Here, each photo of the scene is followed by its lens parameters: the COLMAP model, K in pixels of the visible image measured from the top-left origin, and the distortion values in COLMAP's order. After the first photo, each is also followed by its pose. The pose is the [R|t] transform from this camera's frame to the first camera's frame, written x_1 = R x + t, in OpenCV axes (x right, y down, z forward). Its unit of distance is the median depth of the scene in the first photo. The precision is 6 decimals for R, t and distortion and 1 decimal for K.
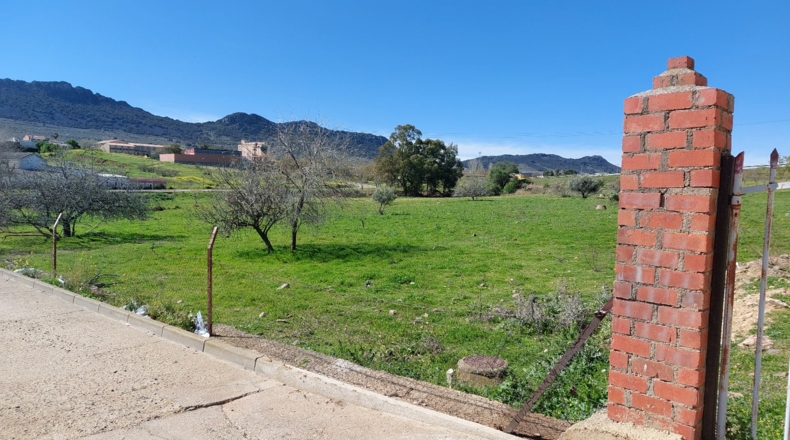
lens RADIAL K [[559.1, 0, 404.6], [0, 559.1, 224.4], [0, 0, 1]] dist [0.090196, -0.094586]
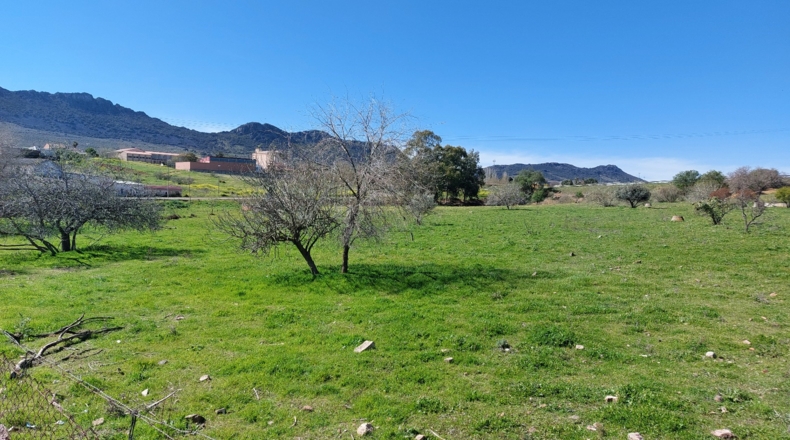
lens RADIAL K [[559.1, 0, 383.9], [0, 559.1, 216.7], [0, 0, 1]] dist [0.090196, -0.094586]
pose [[0.998572, 0.005638, -0.053118, -0.094822], [-0.007200, 0.999545, -0.029277, -0.008301], [0.052929, 0.029618, 0.998159, 0.219396]]
